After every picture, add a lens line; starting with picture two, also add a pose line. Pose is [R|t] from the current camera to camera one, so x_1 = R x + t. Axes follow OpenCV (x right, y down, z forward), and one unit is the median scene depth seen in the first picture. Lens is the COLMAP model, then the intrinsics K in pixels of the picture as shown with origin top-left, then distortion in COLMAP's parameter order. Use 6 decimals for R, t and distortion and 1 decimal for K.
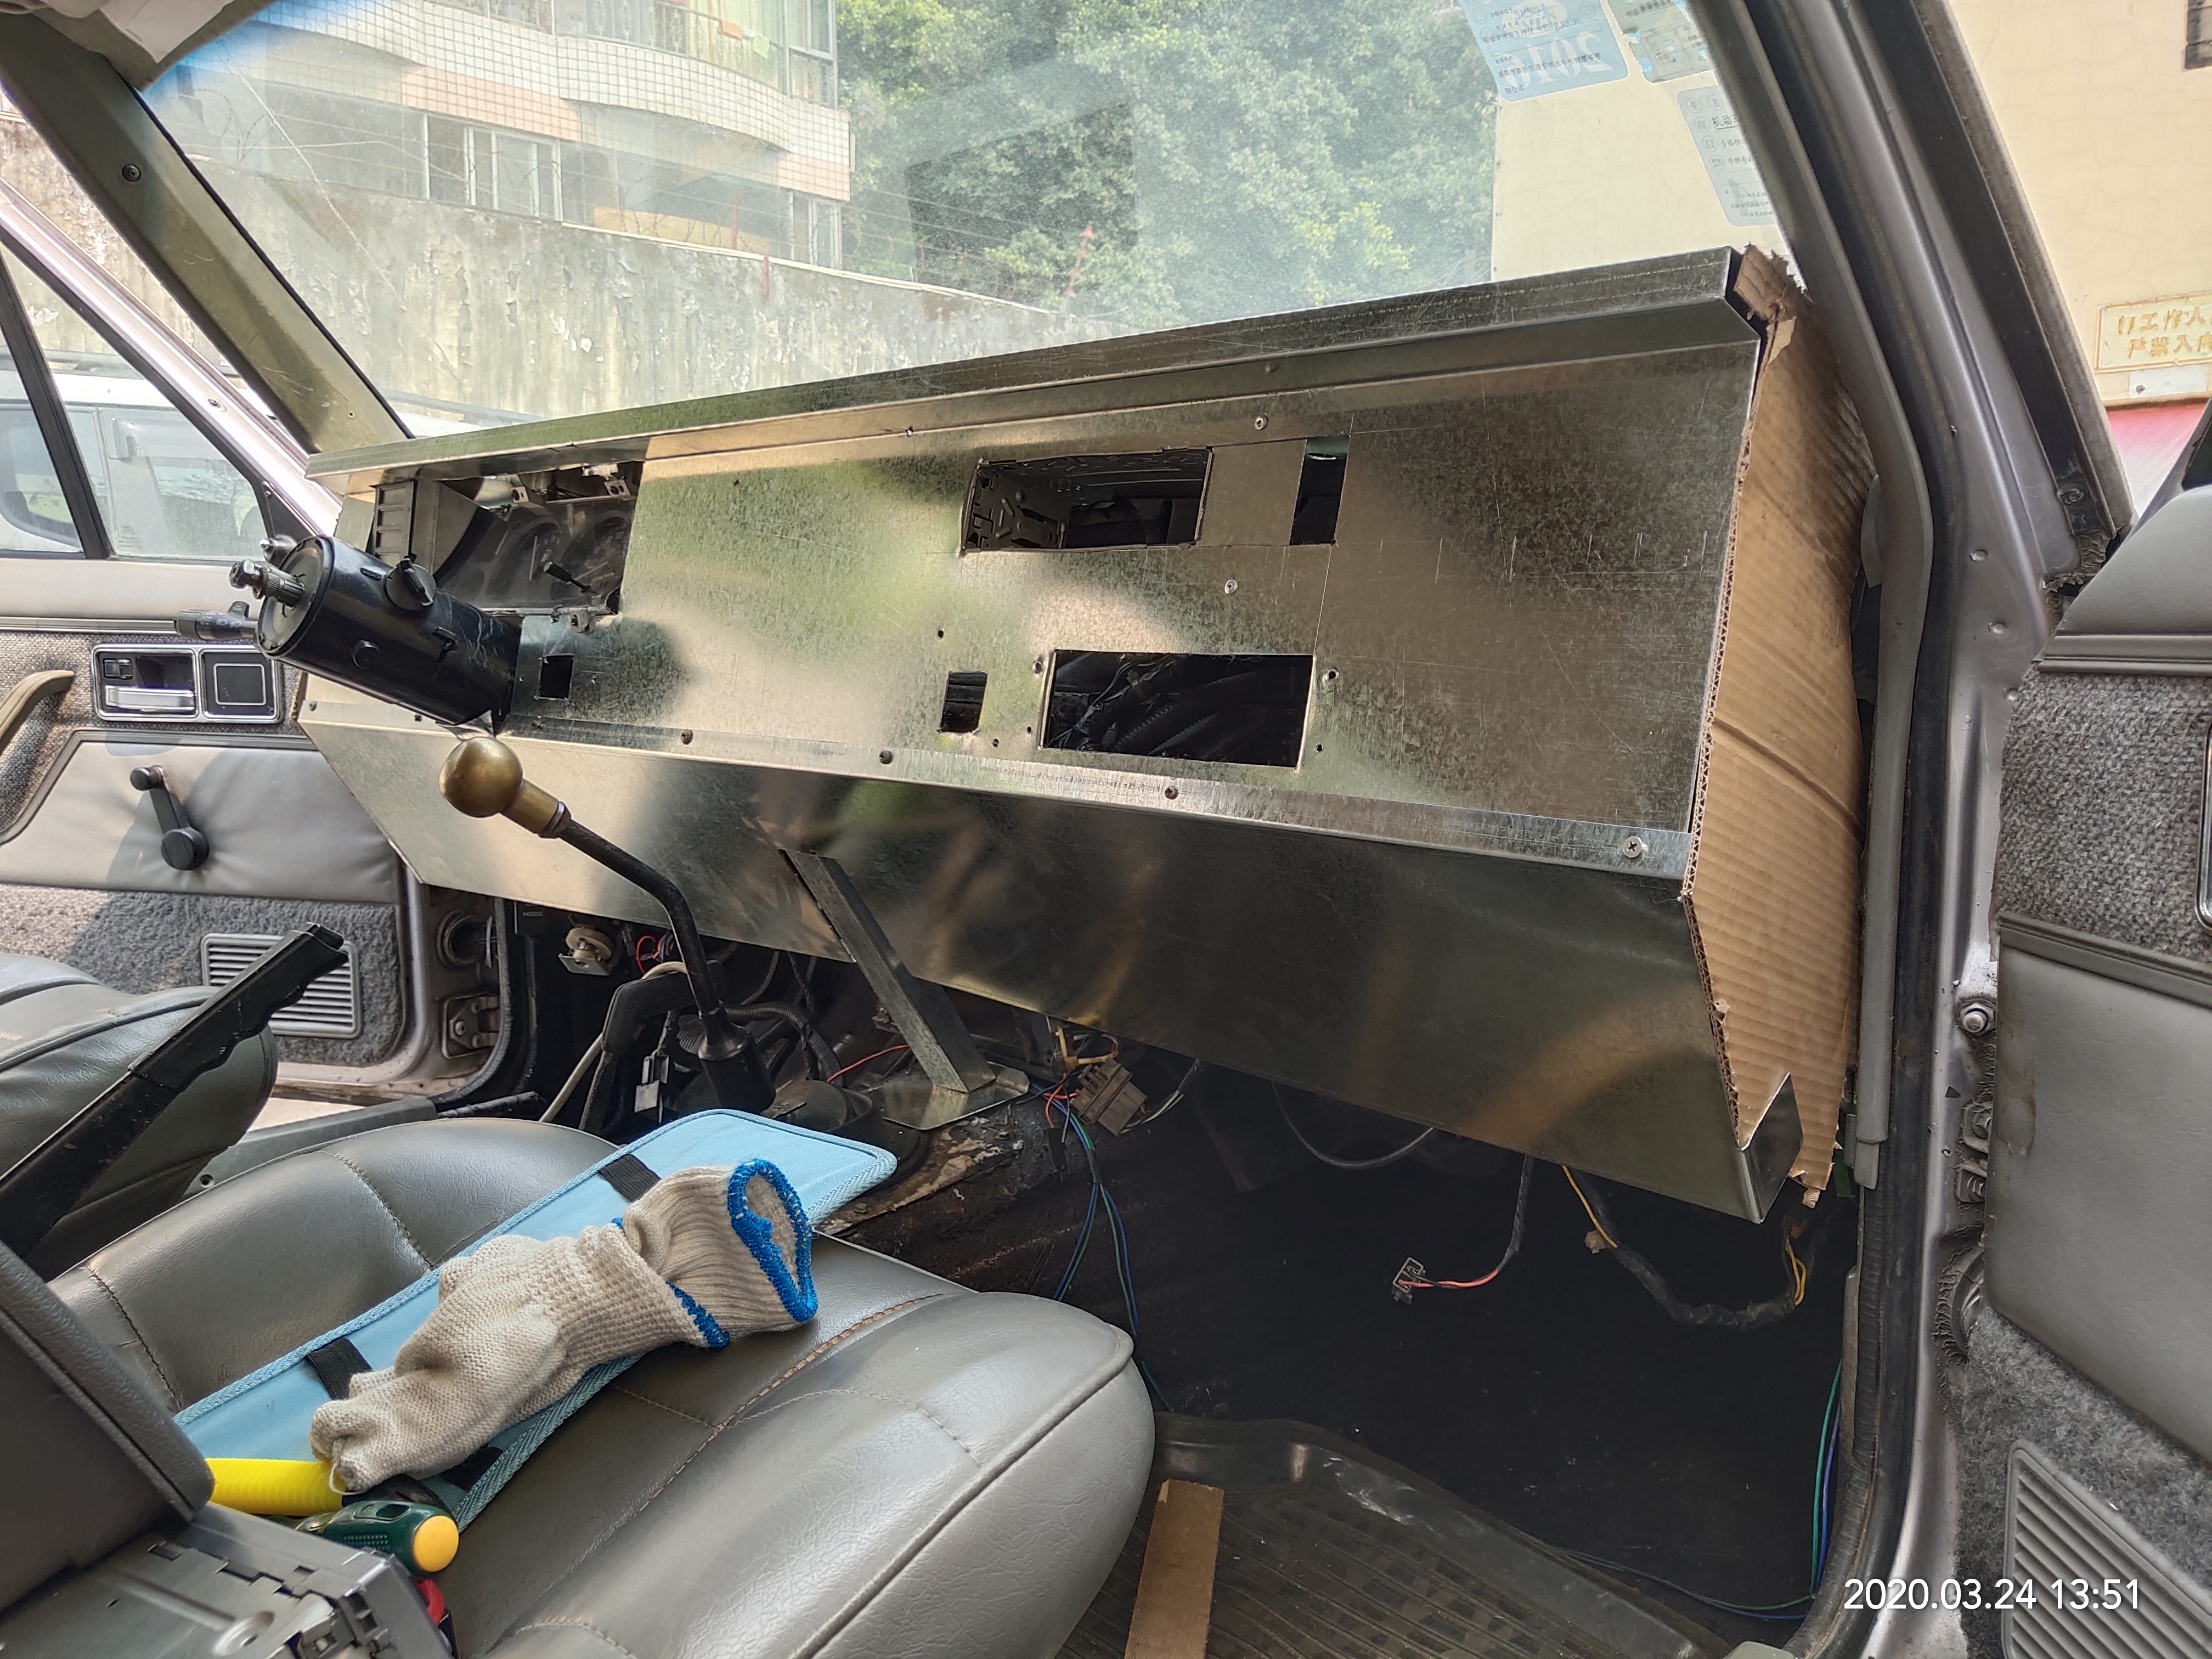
lens RADIAL K [[1889.9, 0, 1106.0], [0, 1889.9, 829.5], [0, 0, 1]] dist [-0.001819, 0.012786]
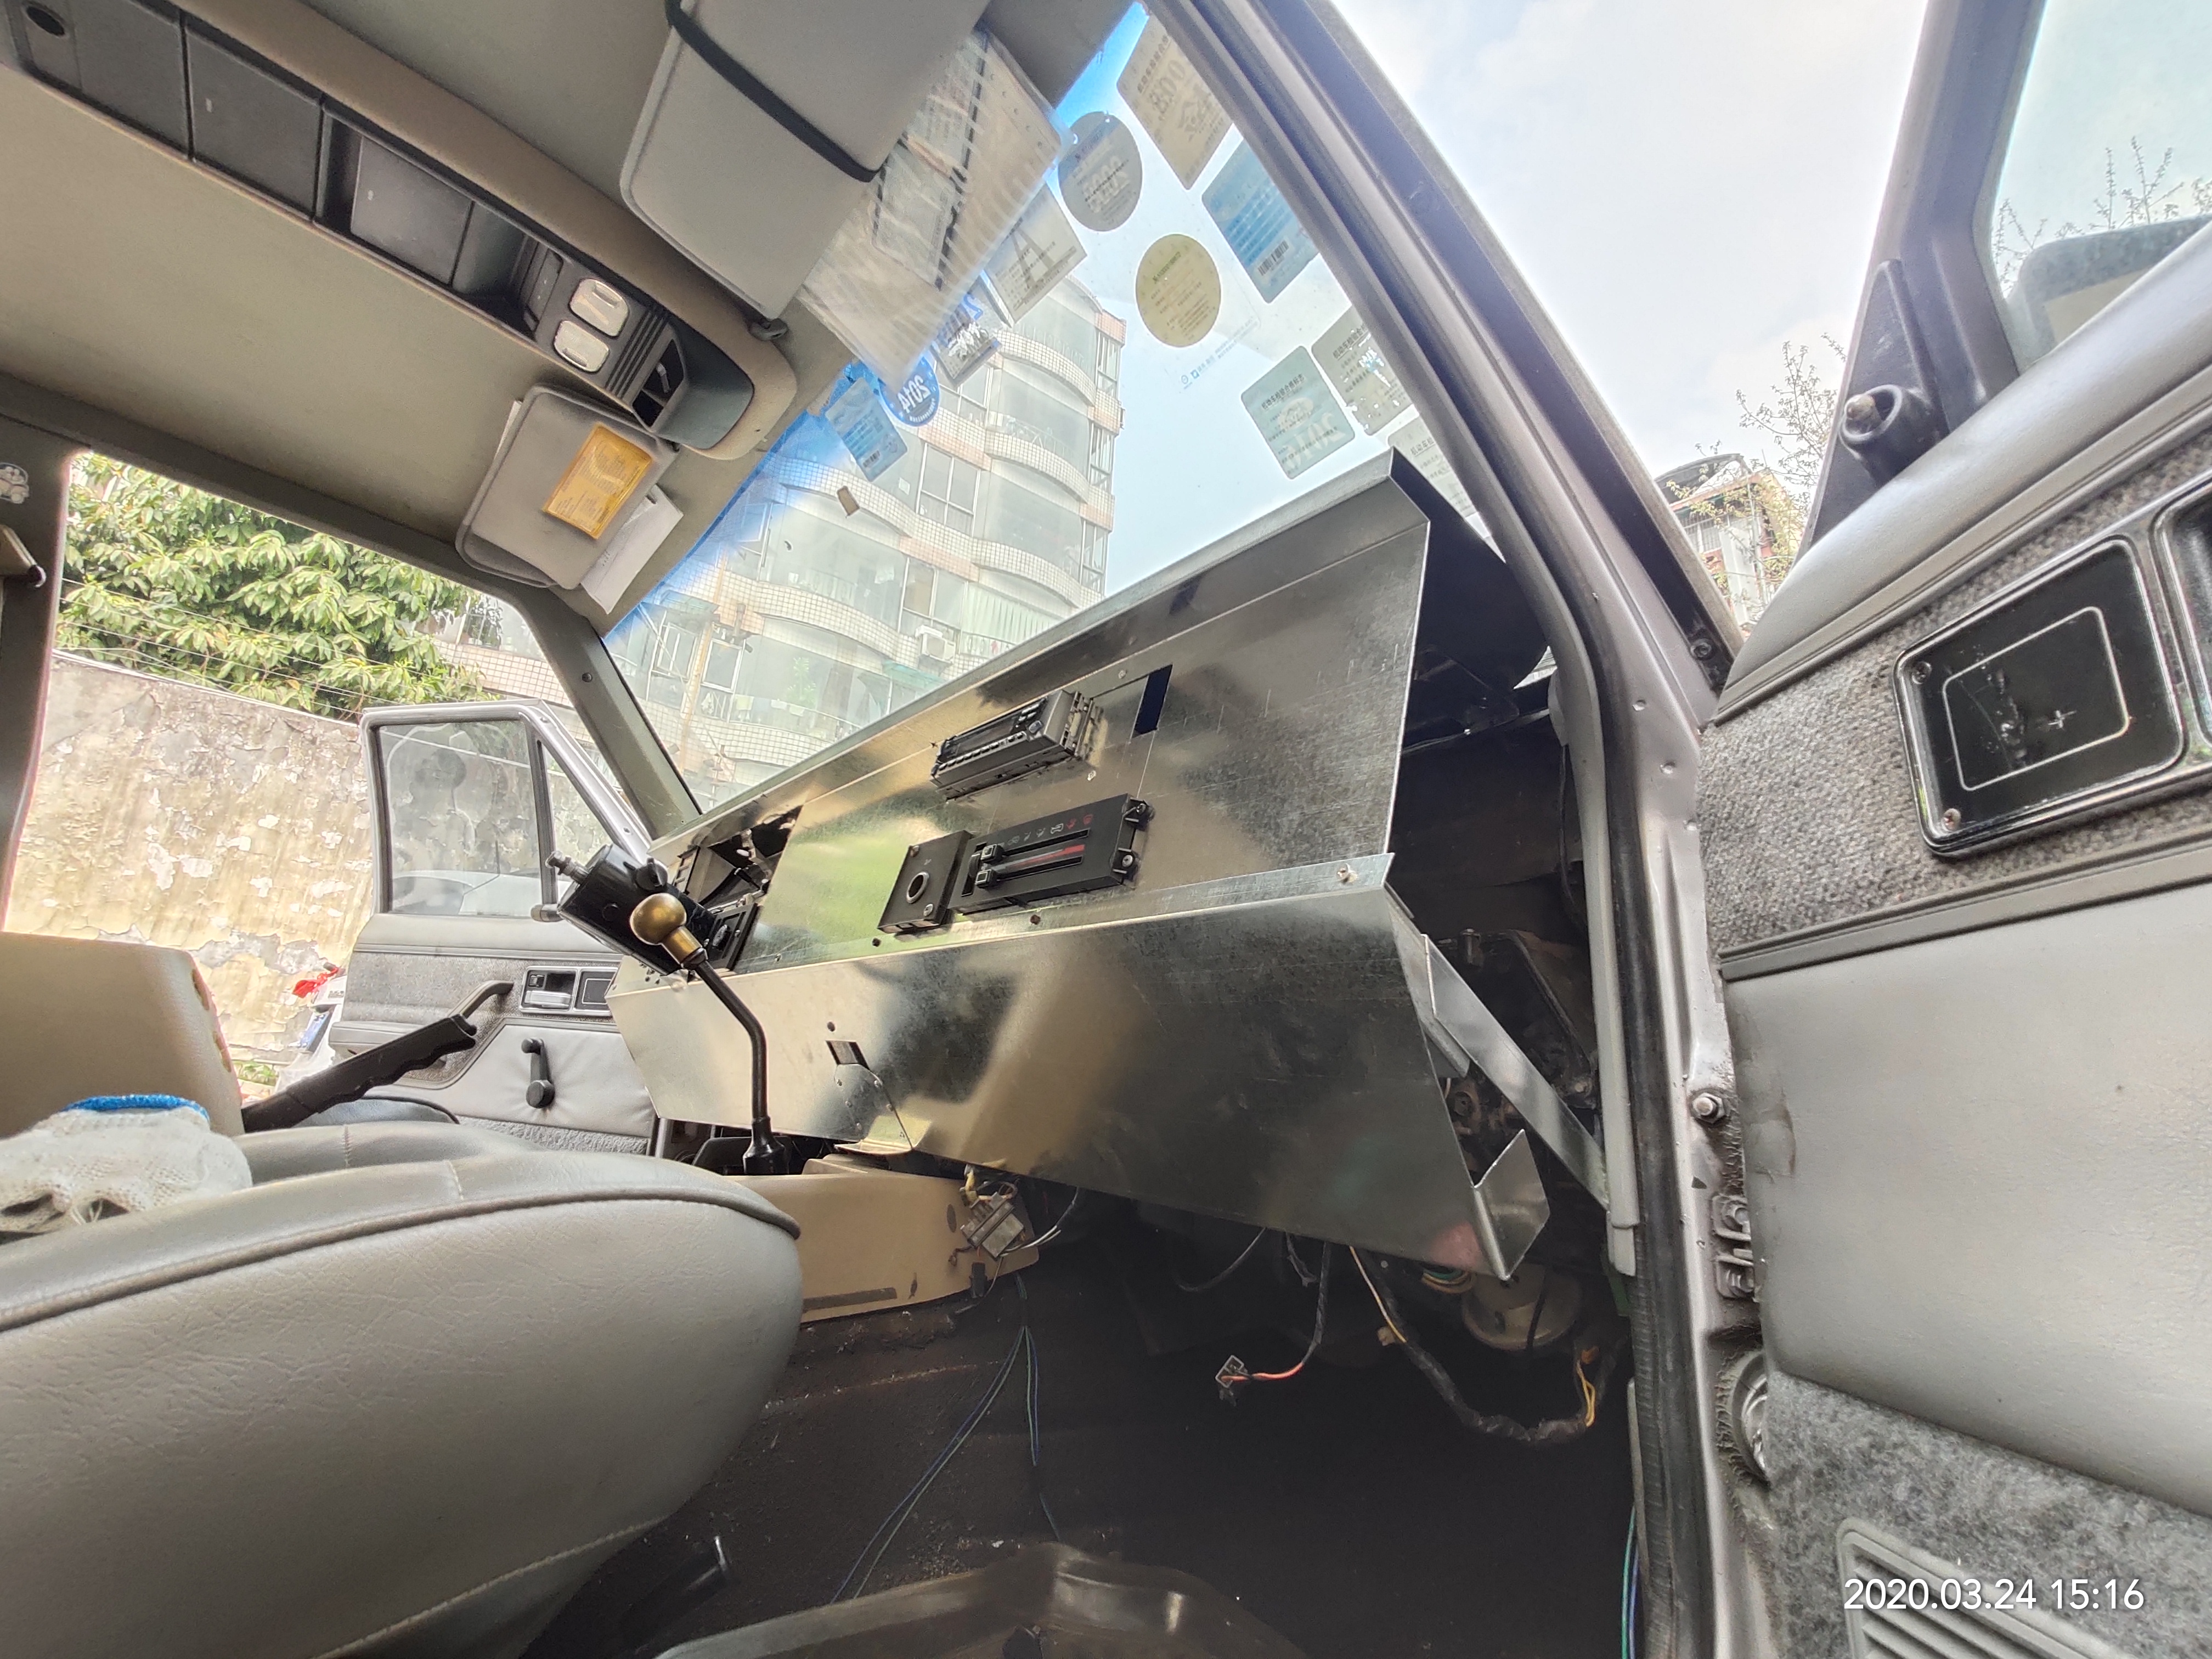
lens RADIAL K [[932.0, 0, 1106.0], [0, 932.0, 829.5], [0, 0, 1]] dist [0.000131, -0.010658]
pose [[0.994711, 0.047136, -0.091260, 0.138533], [-0.081388, 0.903706, -0.420346, 0.207001], [0.062659, 0.425550, 0.902763, 0.389098]]
